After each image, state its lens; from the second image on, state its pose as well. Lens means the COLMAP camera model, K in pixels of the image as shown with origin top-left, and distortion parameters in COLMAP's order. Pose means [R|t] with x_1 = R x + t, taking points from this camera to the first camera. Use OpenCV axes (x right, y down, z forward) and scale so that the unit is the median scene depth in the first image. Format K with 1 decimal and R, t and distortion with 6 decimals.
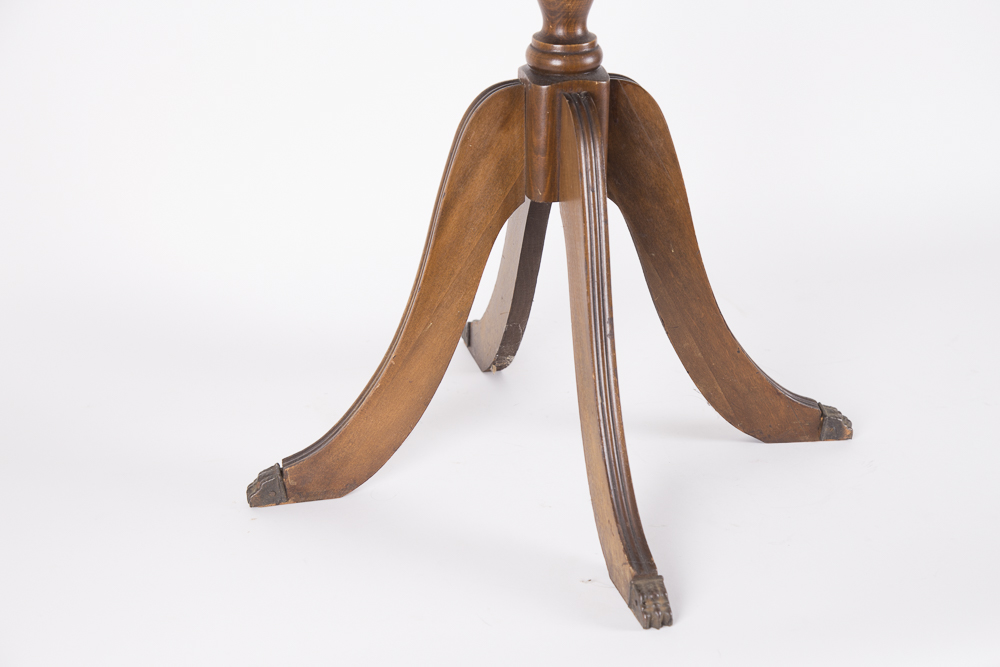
lens RADIAL K [[1654.0, 0, 498.3], [0, 1654.0, 336.1], [0, 0, 1]] dist [0.033100, 0.000000]
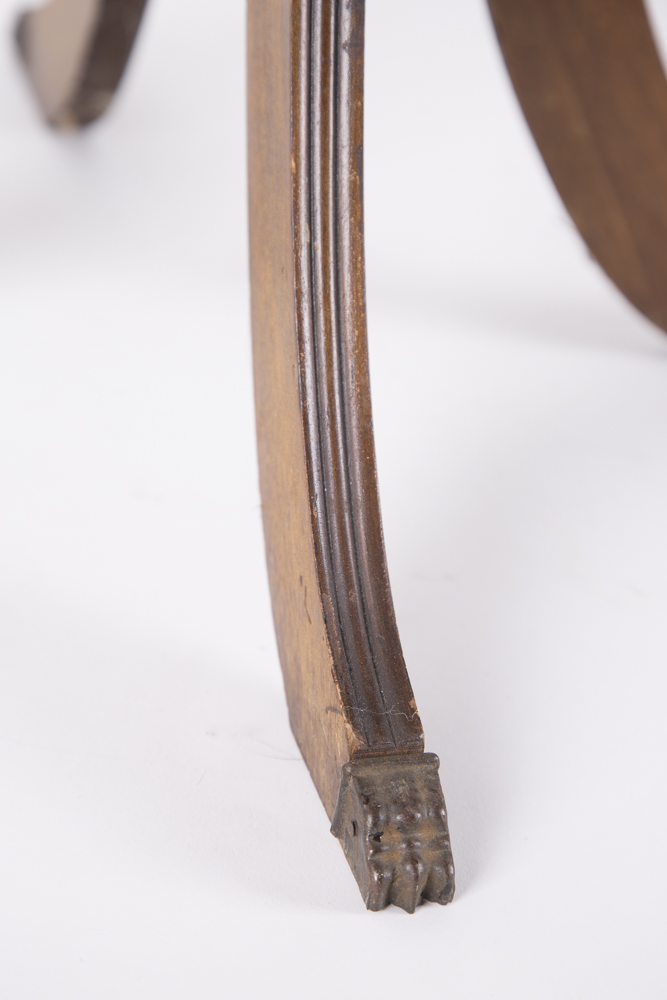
lens RADIAL K [[2827.5, 0, 339.1], [0, 2827.5, 502.3], [0, 0, 1]] dist [0.459842, 0.000000]
pose [[0.994536, 0.080563, 0.066383, 0.034070], [-0.089310, 0.985899, 0.141514, 0.009173], [-0.054046, -0.146669, 0.987708, 0.411176]]
